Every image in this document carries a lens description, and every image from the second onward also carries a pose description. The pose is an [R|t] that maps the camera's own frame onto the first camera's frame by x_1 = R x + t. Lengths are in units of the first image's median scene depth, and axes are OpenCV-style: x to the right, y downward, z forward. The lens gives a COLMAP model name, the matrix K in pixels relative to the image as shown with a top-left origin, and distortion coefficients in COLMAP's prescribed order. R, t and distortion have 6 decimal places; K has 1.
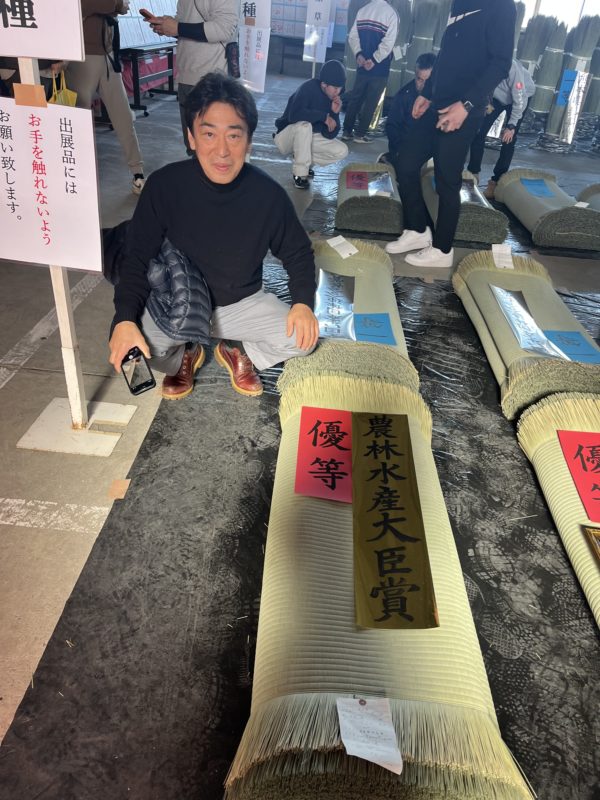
lens RADIAL K [[615.6, 0, 302.3], [0, 615.6, 396.7], [0, 0, 1]] dist [0.033710, -0.042893]
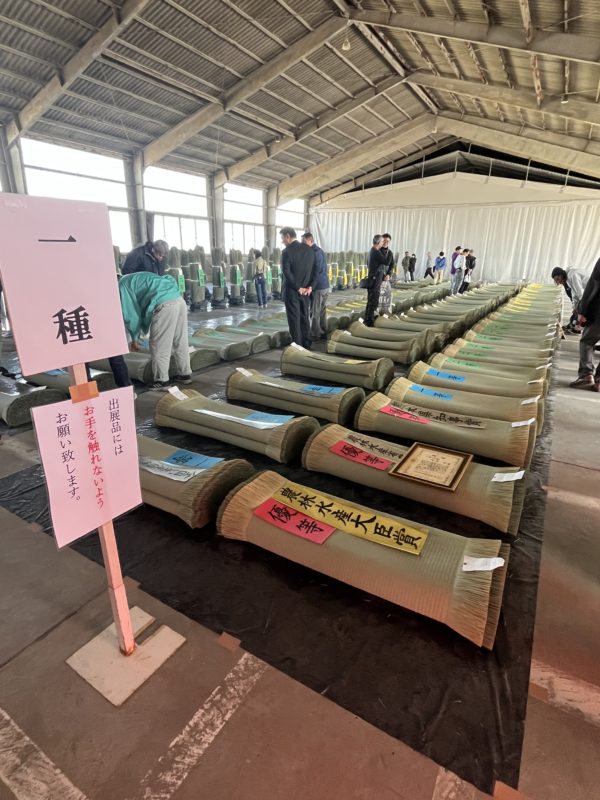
lens RADIAL K [[418.9, 0, 291.7], [0, 418.9, 404.2], [0, 0, 1]] dist [-0.007283, -0.001441]
pose [[0.471563, -0.367097, 0.801791, -0.873192], [0.494850, 0.862737, 0.103961, -0.349545], [-0.729899, 0.347742, 0.588493, 0.263167]]
